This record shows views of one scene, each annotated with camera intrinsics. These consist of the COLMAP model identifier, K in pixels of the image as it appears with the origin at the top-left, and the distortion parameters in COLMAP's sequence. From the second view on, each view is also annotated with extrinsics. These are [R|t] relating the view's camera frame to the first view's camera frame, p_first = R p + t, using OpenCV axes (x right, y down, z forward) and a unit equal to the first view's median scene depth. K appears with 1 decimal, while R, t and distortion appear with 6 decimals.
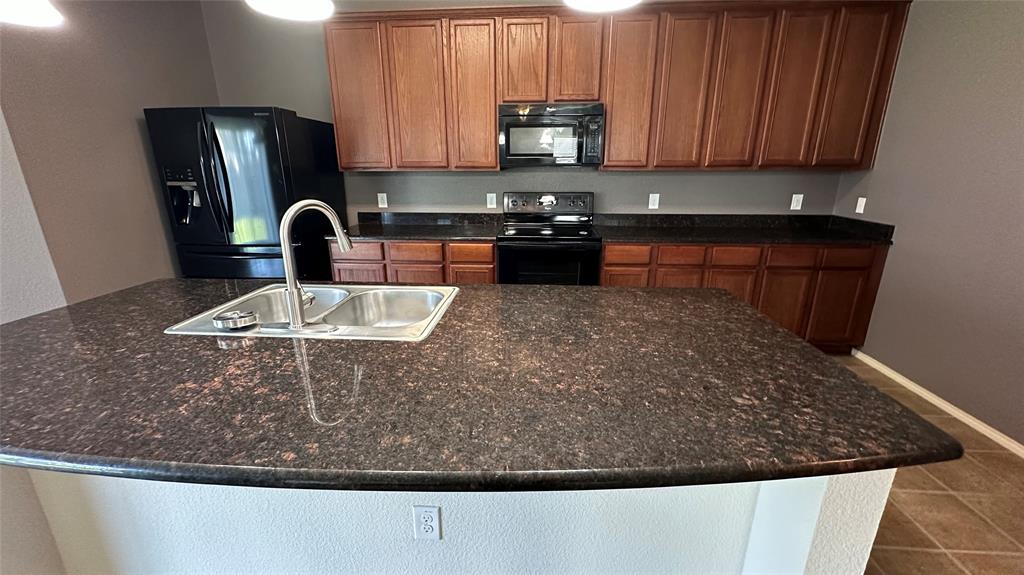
lens RADIAL K [[408.7, 0, 512.0], [0, 408.7, 287.5], [0, 0, 1]] dist [-0.000002, -0.000050]
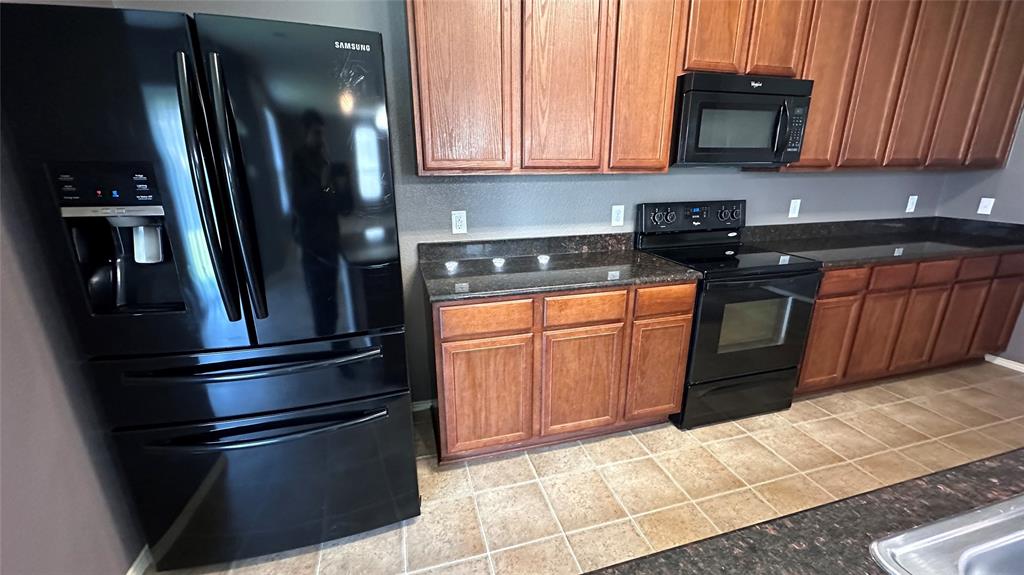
lens RADIAL K [[408.7, 0, 512.0], [0, 408.7, 287.5], [0, 0, 1]] dist [-0.000002, -0.000050]
pose [[0.940777, -0.097989, 0.324557, -0.509857], [0.098616, 0.995019, 0.014561, -0.130684], [-0.324367, 0.018307, 0.945754, 0.442754]]
